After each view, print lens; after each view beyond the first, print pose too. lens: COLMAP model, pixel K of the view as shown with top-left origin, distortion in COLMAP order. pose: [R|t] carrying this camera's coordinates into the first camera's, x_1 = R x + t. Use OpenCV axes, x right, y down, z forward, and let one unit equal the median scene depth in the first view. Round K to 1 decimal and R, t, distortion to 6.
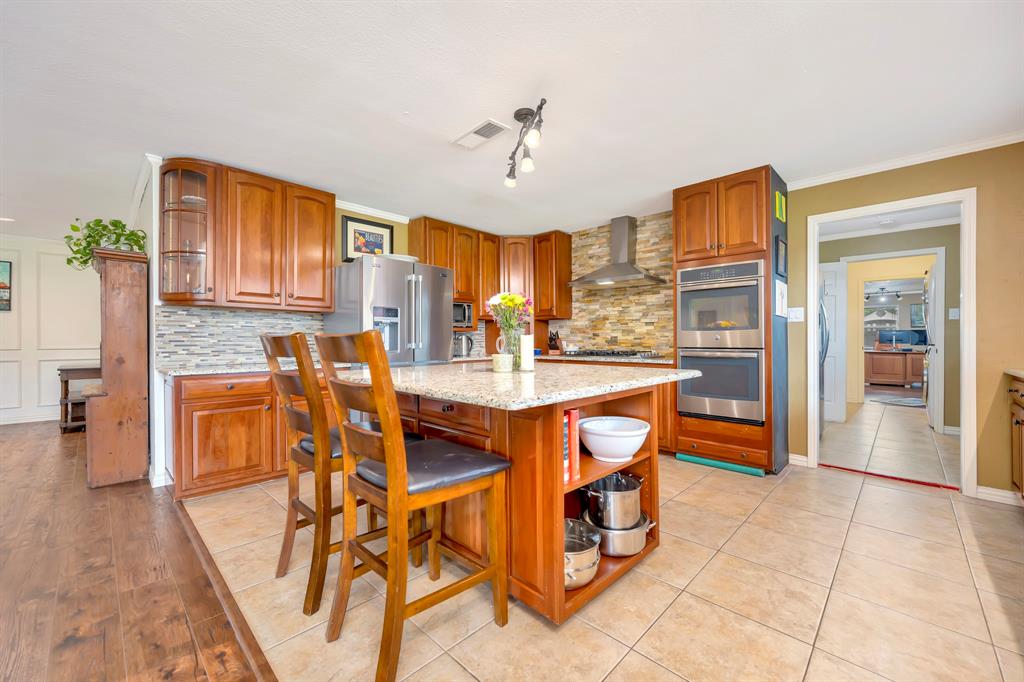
lens RADIAL K [[405.9, 0, 514.9], [0, 405.9, 341.4], [0, 0, 1]] dist [-0.003000, 0.001107]
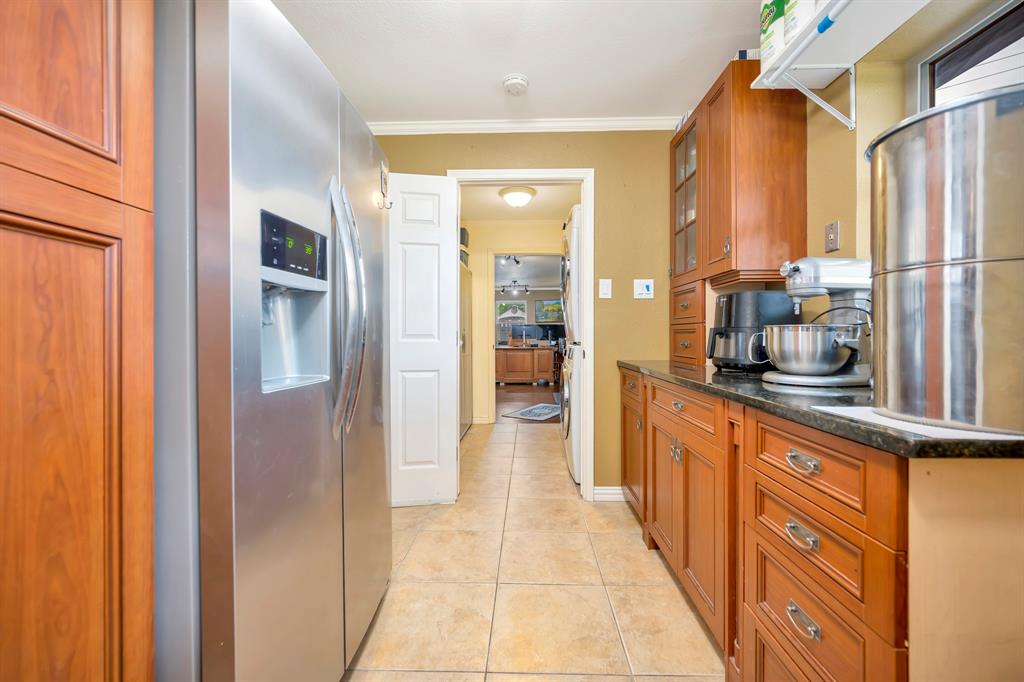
lens RADIAL K [[405.9, 0, 513.0], [0, 405.9, 337.3], [0, 0, 1]] dist [-0.003000, 0.001107]
pose [[0.745632, -0.005467, 0.666335, 0.285960], [0.004400, 0.999985, 0.003281, -0.001897], [-0.666343, 0.000485, 0.745645, 0.312100]]
